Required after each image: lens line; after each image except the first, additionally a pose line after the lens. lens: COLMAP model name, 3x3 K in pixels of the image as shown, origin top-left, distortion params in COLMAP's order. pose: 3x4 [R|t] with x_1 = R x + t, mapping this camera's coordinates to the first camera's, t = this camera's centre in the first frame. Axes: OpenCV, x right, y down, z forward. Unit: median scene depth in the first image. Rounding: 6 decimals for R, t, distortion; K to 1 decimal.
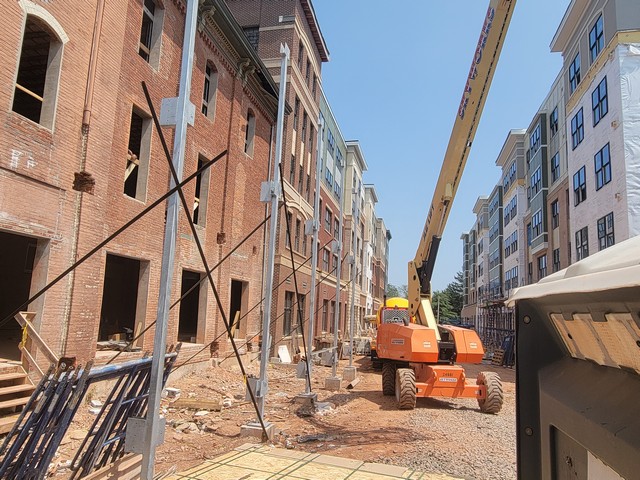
lens RADIAL K [[448.9, 0, 318.6], [0, 448.9, 241.0], [0, 0, 1]] dist [-0.000011, 0.000393]
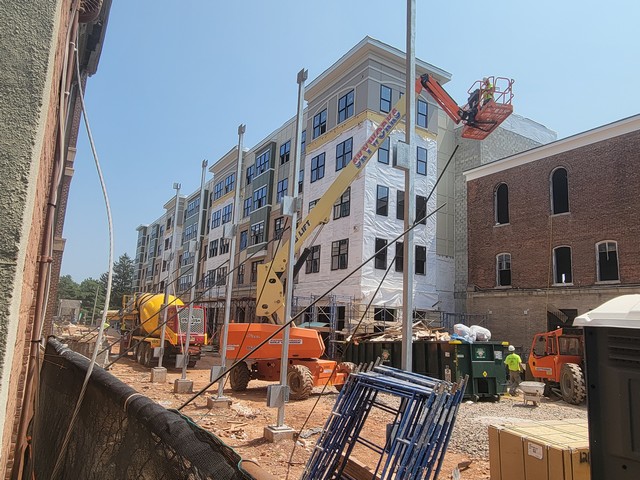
lens RADIAL K [[448.9, 0, 318.6], [0, 448.9, 240.9], [0, 0, 1]] dist [-0.000011, 0.000393]
pose [[0.722909, 0.108950, 0.682299, -0.201114], [-0.121684, 0.992131, -0.029498, -0.003971], [-0.680144, -0.061700, 0.730478, 0.040638]]
